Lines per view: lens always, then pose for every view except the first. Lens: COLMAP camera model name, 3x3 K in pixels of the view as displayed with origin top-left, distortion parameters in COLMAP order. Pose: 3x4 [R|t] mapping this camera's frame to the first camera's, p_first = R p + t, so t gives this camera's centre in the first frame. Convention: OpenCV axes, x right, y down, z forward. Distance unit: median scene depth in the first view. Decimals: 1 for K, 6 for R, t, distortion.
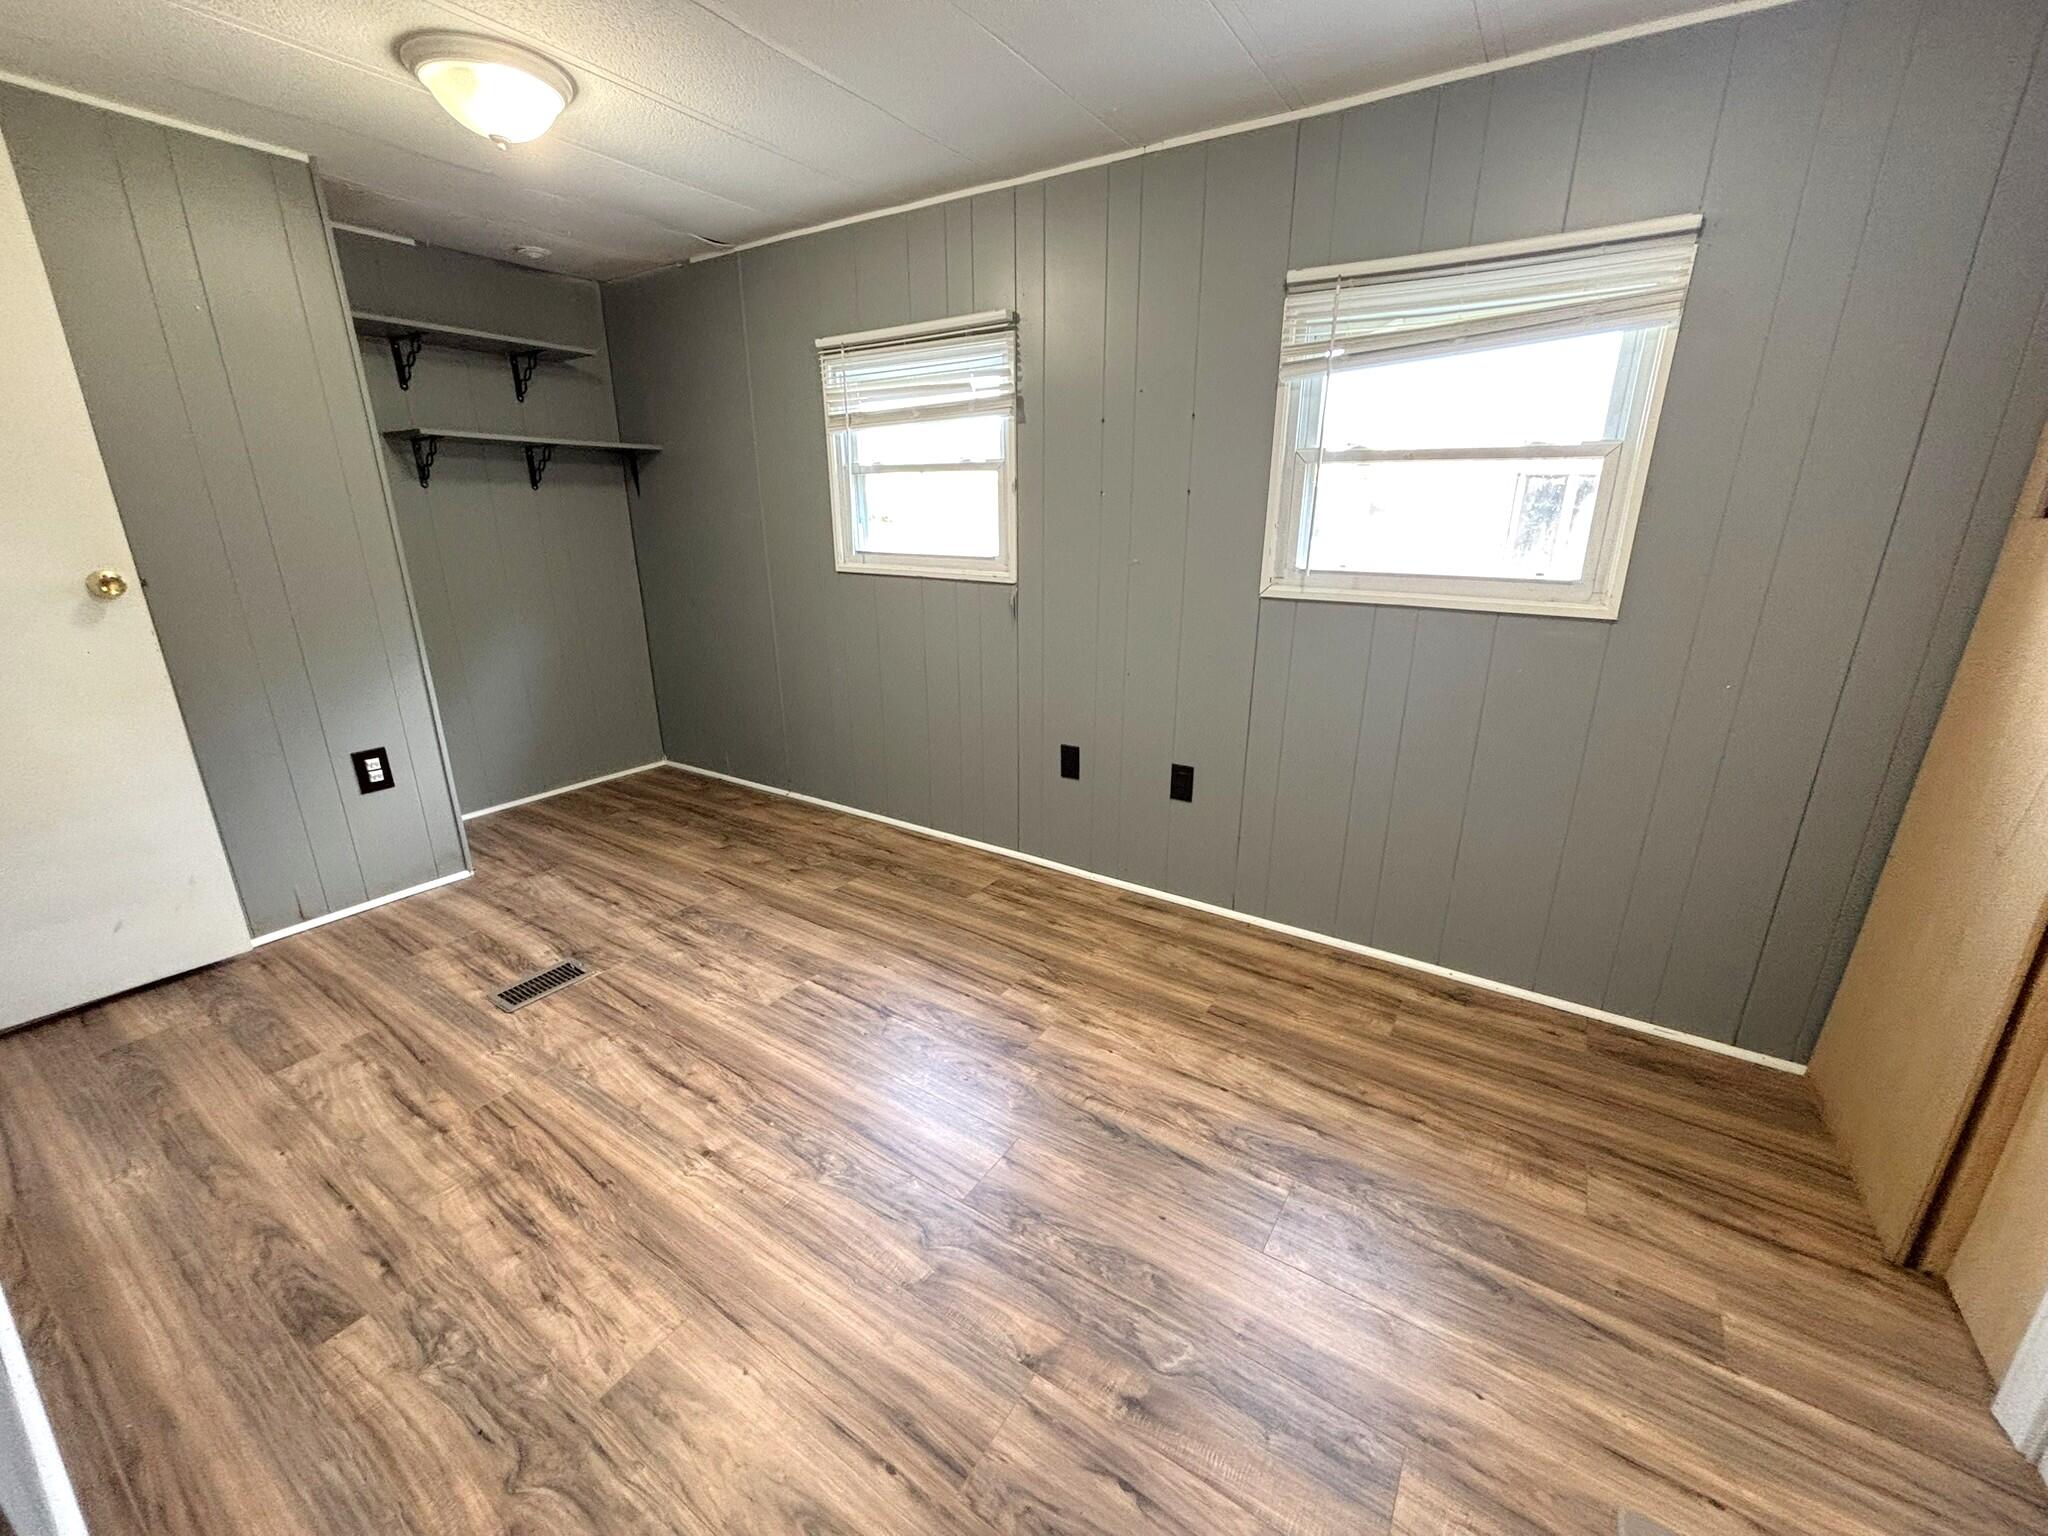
lens RADIAL K [[824.8, 0, 995.5], [0, 824.8, 776.9], [0, 0, 1]] dist [0.001545, 0.001101]
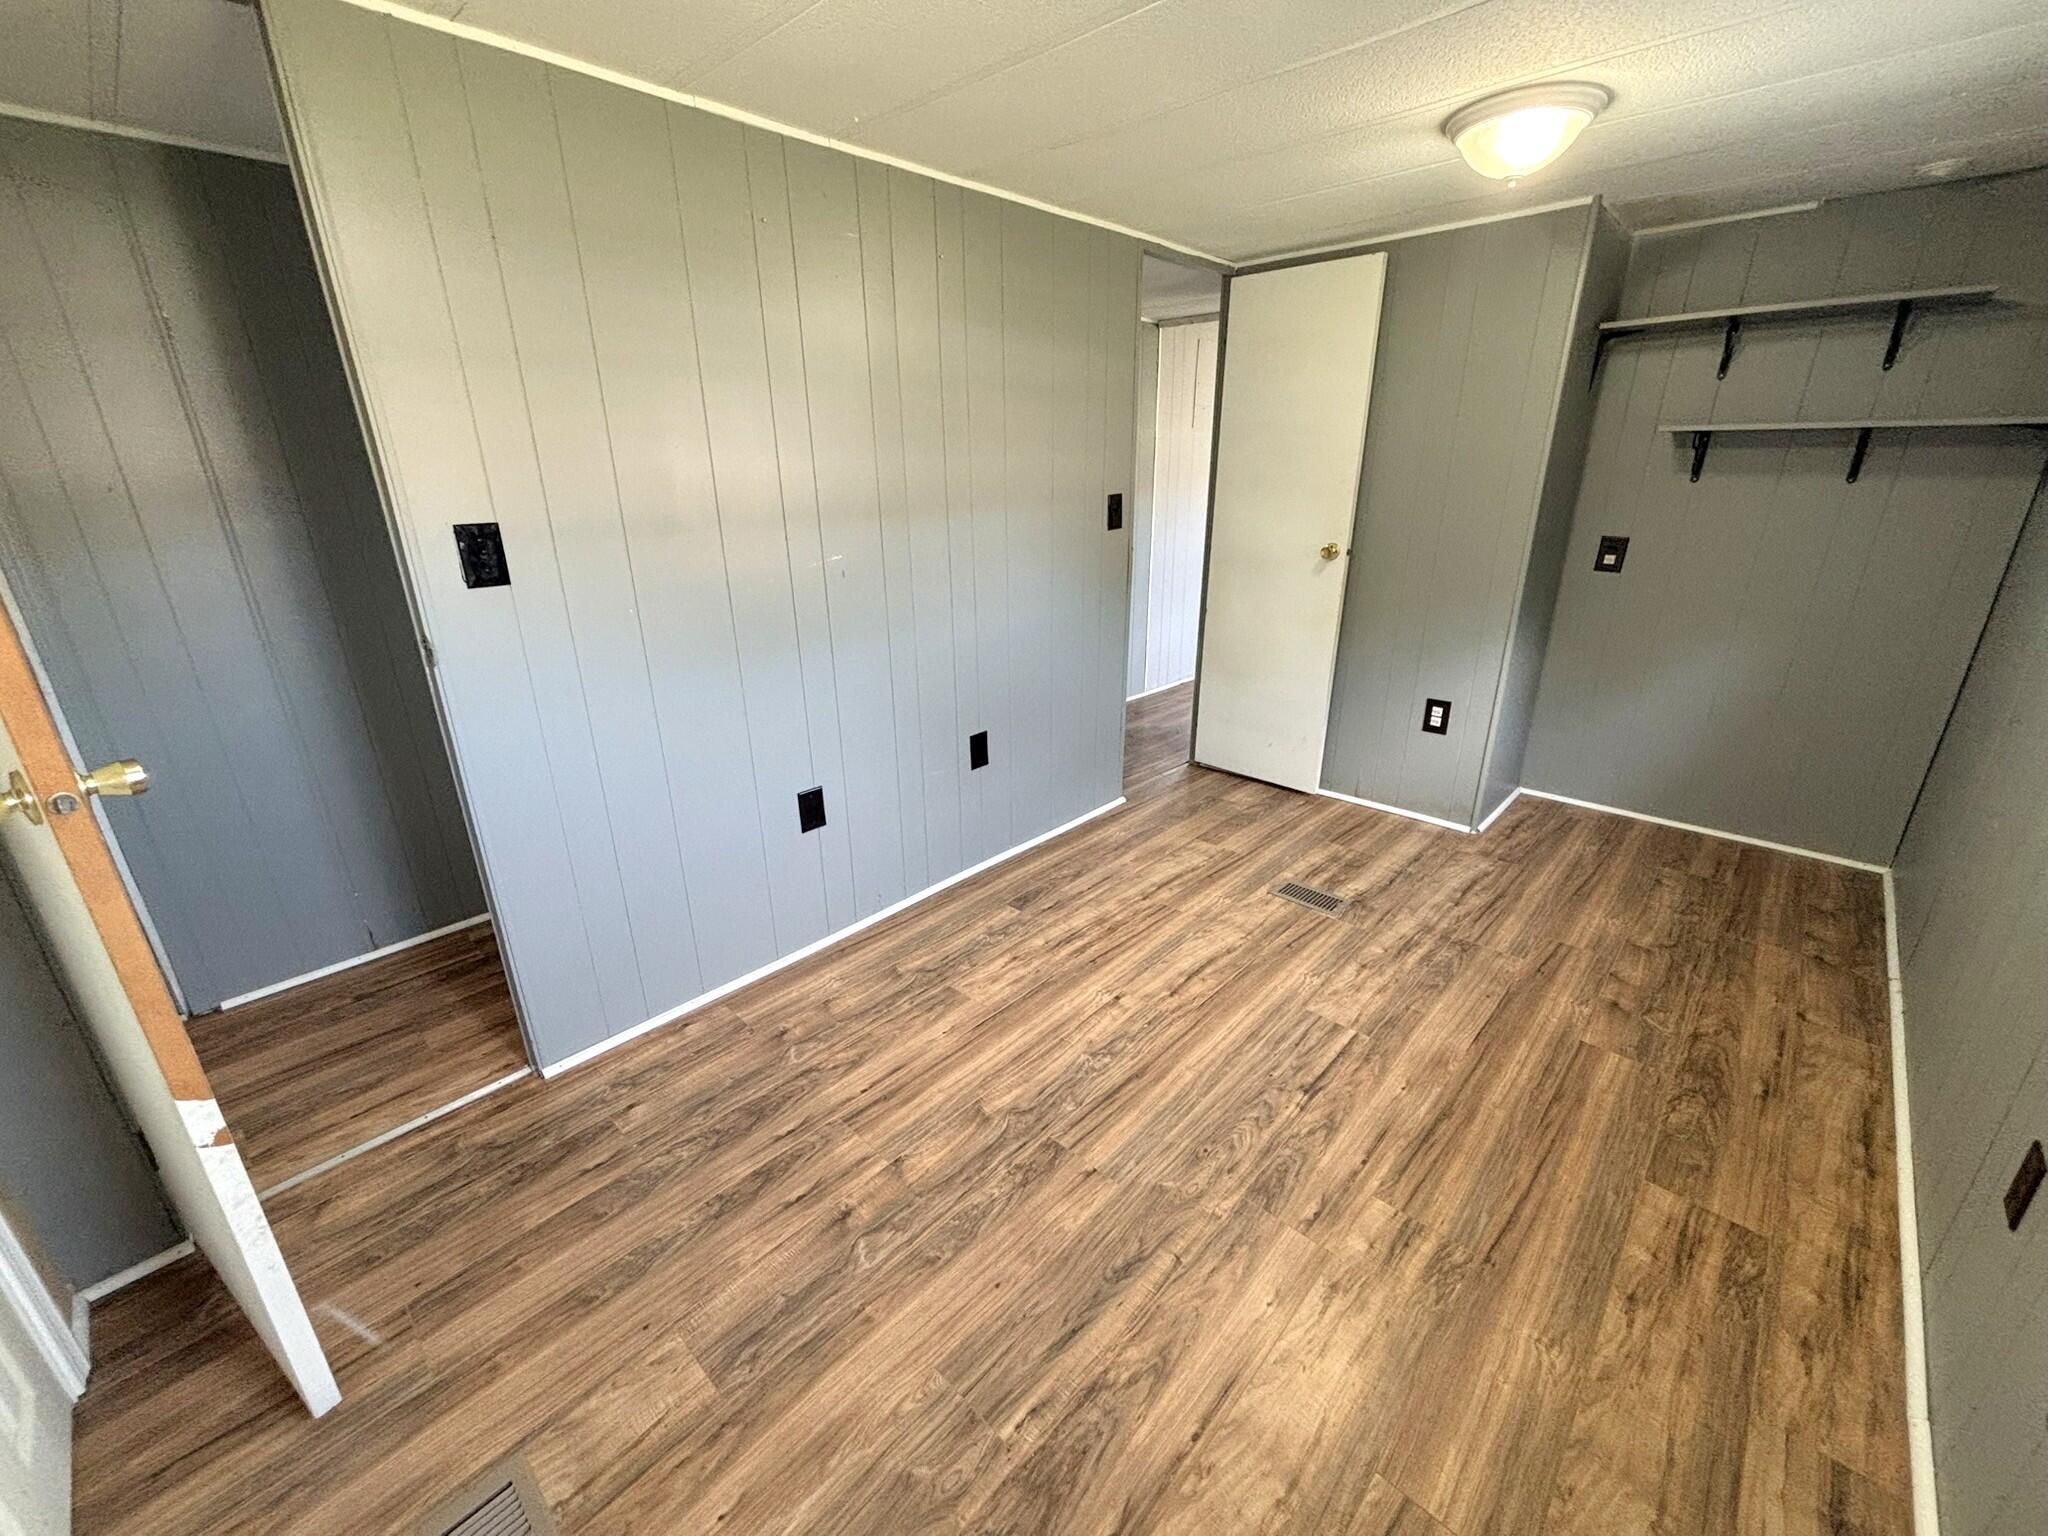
lens RADIAL K [[824.8, 0, 1053.0], [0, 824.8, 780.4], [0, 0, 1]] dist [0.001545, 0.001101]
pose [[-0.139055, 0.360449, -0.922356, 0.634210], [-0.299655, 0.872424, 0.386113, -0.286768], [0.943859, 0.330079, -0.013305, 0.621101]]
